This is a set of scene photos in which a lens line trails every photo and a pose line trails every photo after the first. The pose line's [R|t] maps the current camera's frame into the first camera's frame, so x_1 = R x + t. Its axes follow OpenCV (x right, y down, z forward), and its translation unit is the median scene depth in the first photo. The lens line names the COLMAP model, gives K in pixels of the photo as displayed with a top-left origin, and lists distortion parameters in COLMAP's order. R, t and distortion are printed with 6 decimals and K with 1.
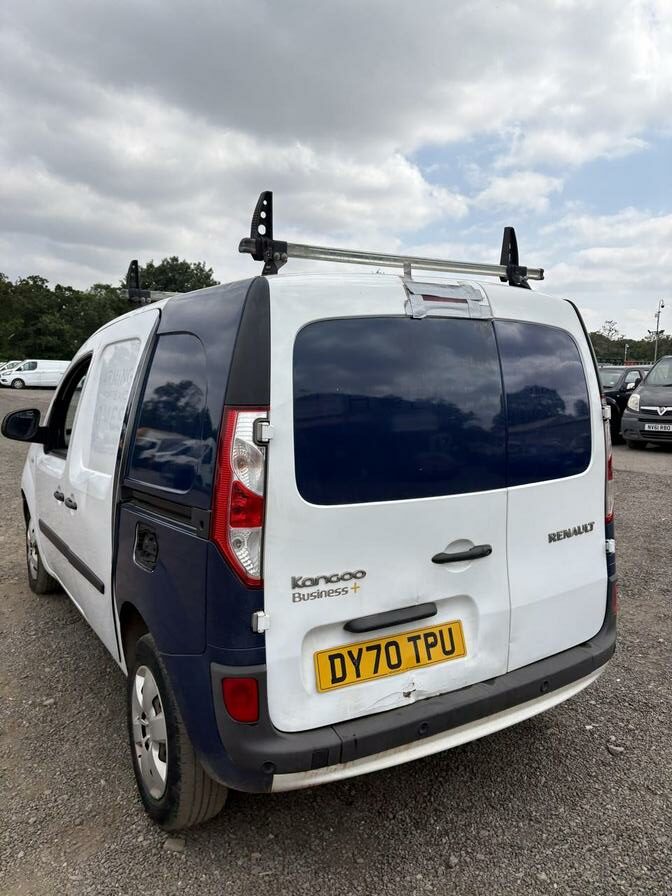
lens RADIAL K [[694.3, 0, 328.8], [0, 694.3, 440.4], [0, 0, 1]] dist [0.012934, 0.009892]
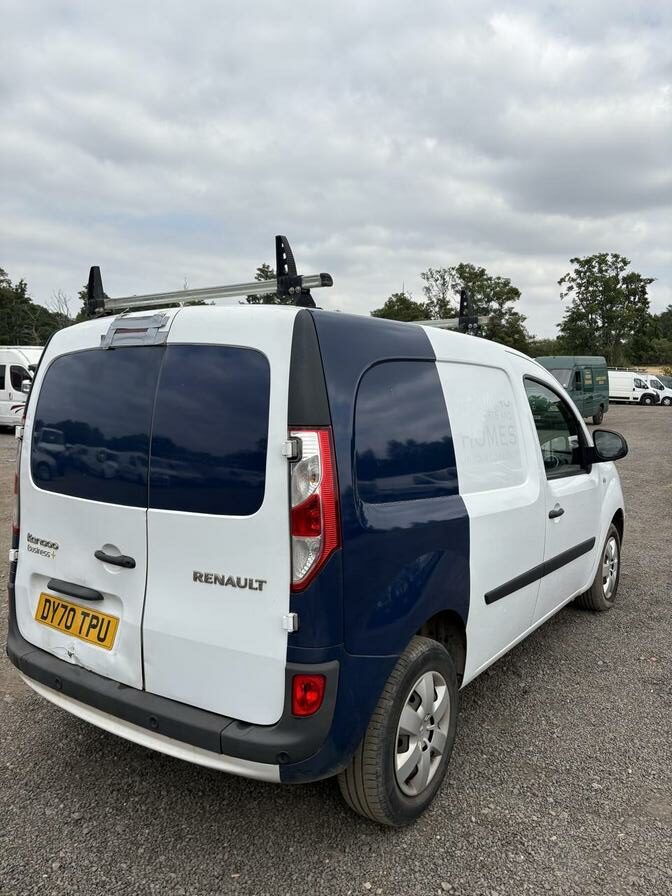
lens RADIAL K [[669.0, 0, 353.9], [0, 669.0, 434.6], [0, 0, 1]] dist [0.004336, 0.002603]
pose [[0.418450, 0.061991, -0.906122, 1.371349], [-0.093030, 0.995346, 0.025134, -0.100610], [0.903463, 0.073779, 0.422270, 0.916661]]
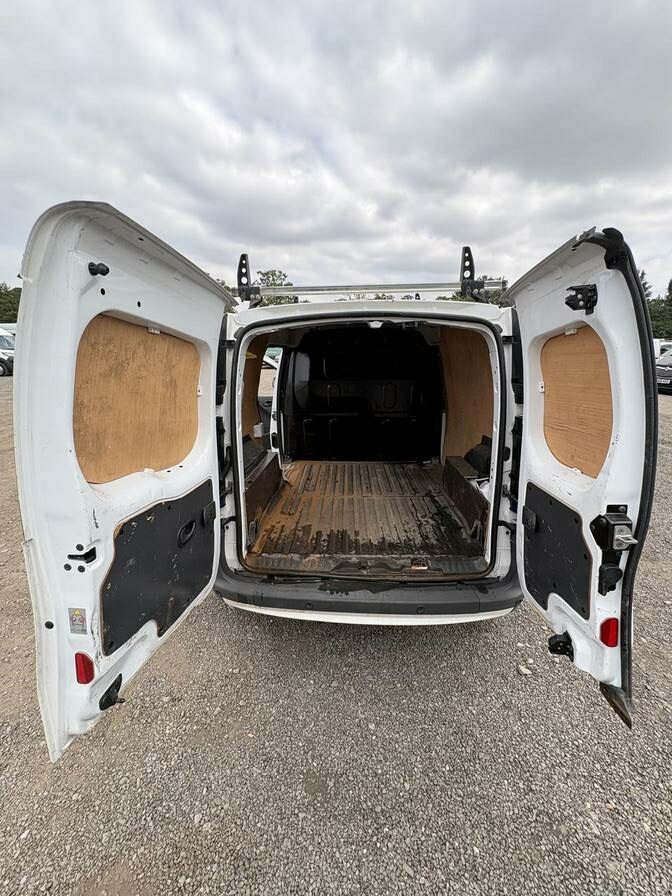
lens RADIAL K [[352.6, 0, 336.4], [0, 352.6, 445.5], [0, 0, 1]] dist [0.008828, 0.000041]
pose [[0.819493, 0.148107, -0.553620, 0.568316], [-0.044758, 0.979618, 0.195818, -0.103409], [0.571338, -0.135693, 0.809420, 0.419702]]
